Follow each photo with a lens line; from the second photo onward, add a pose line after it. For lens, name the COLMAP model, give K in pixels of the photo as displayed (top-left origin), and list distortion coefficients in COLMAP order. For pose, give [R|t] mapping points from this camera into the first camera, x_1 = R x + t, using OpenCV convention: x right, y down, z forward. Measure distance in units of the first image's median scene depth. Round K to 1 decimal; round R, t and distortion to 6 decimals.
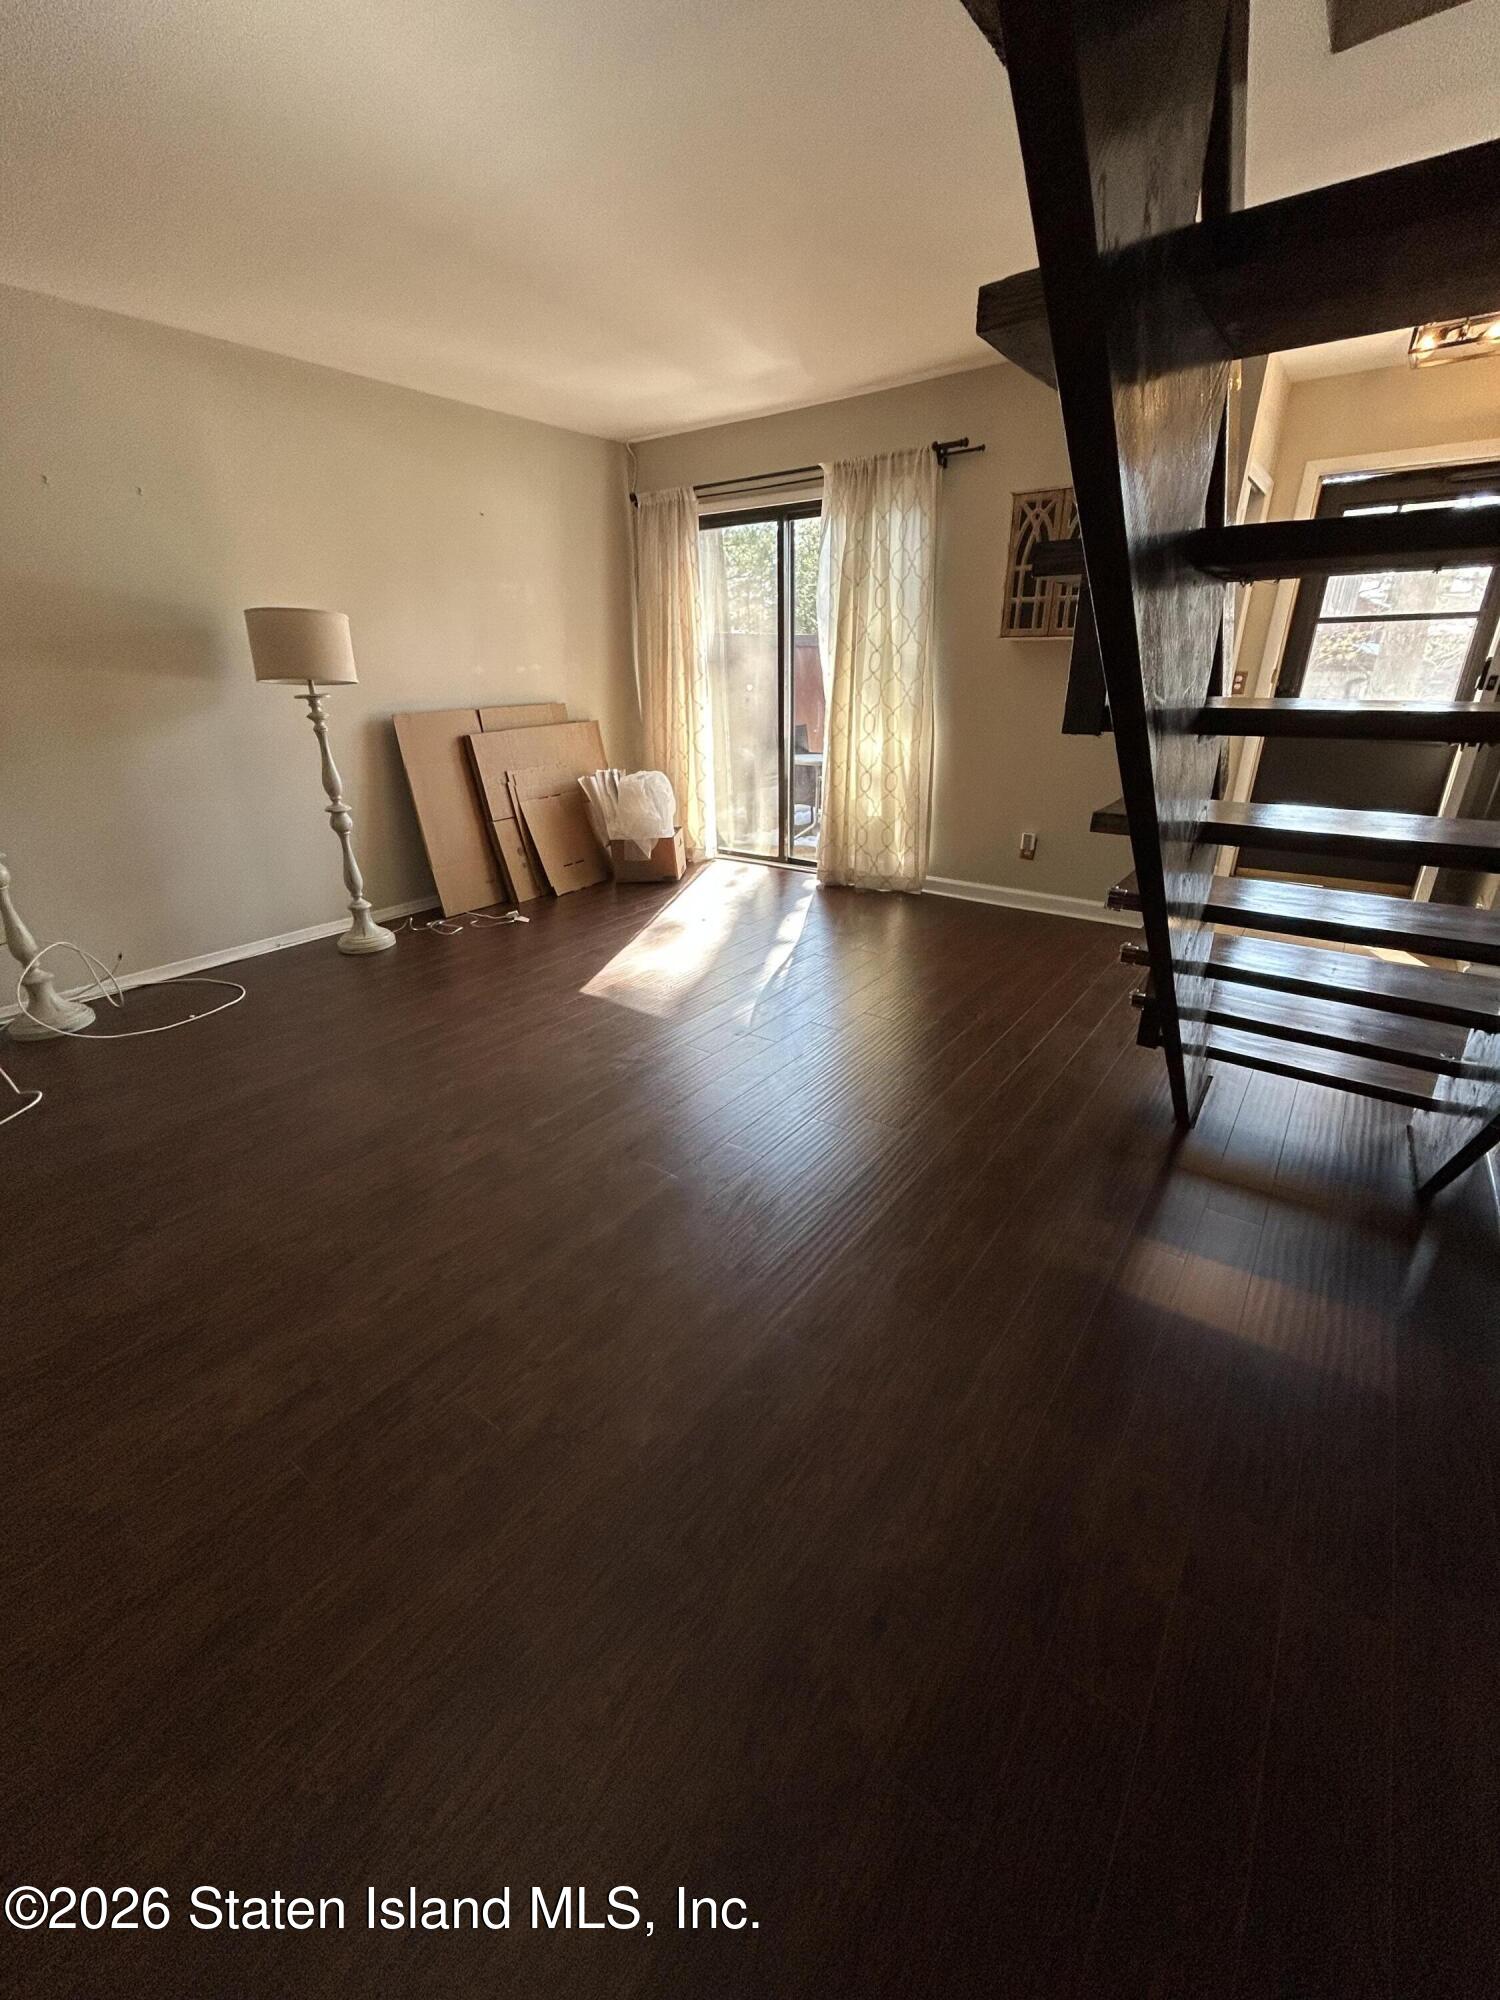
lens RADIAL K [[815.1, 0, 736.9], [0, 815.1, 1002.0], [0, 0, 1]] dist [-0.007532, -0.000022]
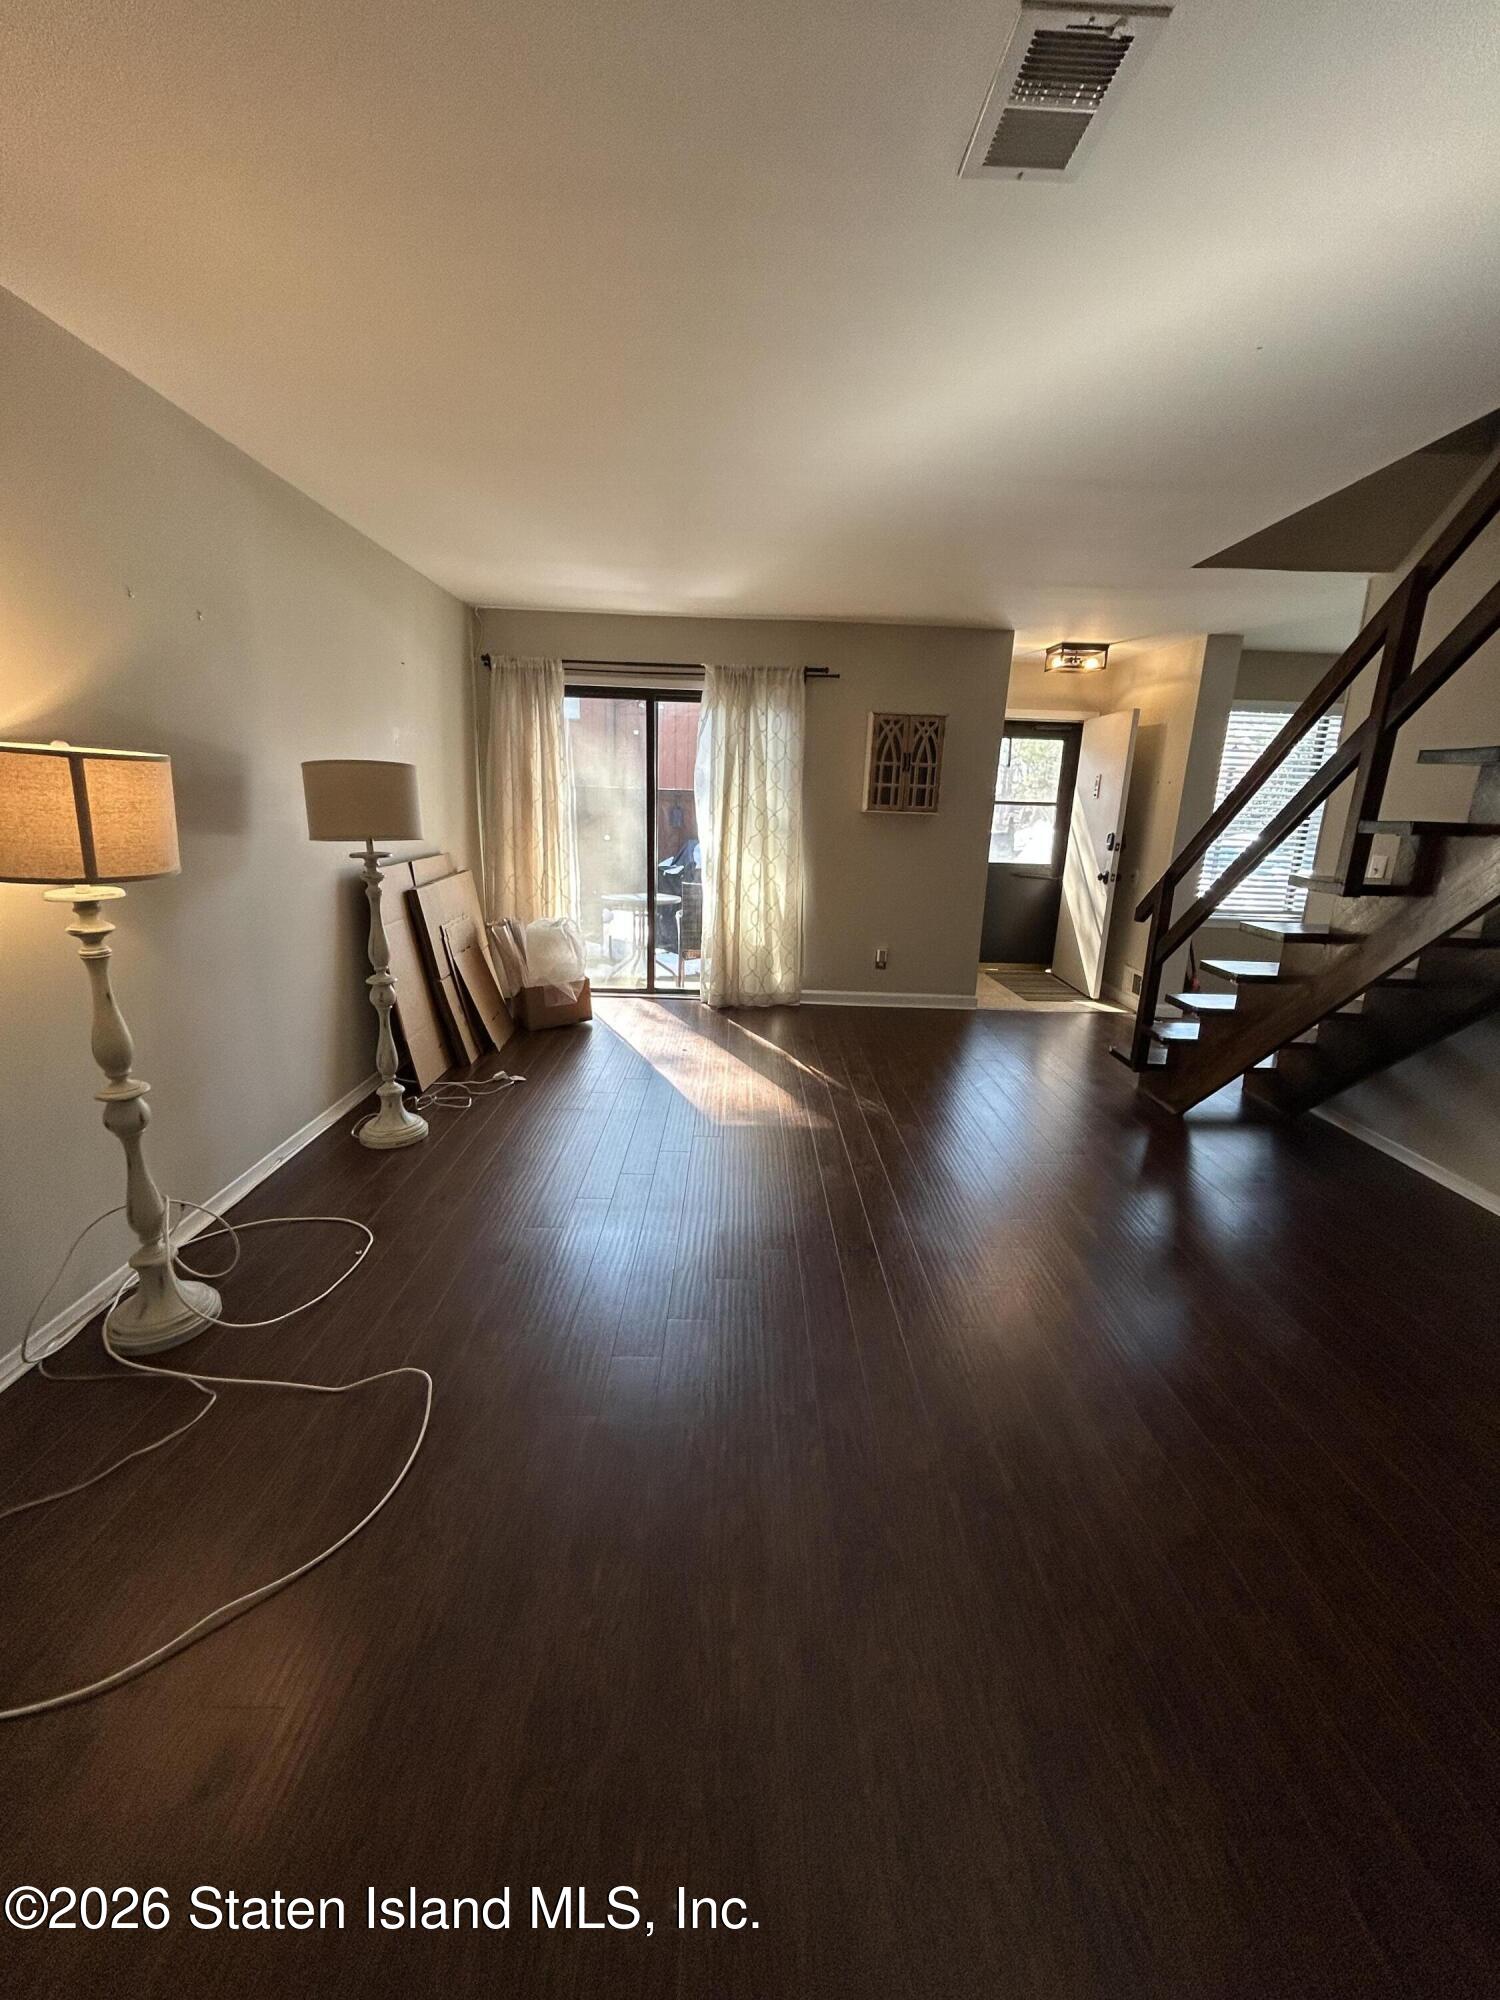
lens RADIAL K [[815.1, 0, 730.5], [0, 815.1, 1008.8], [0, 0, 1]] dist [-0.007532, -0.000022]
pose [[0.788562, -0.117509, 0.603623, -0.606730], [0.198903, 0.977549, -0.069541, -0.064789], [-0.581900, 0.174900, 0.794231, 0.098416]]
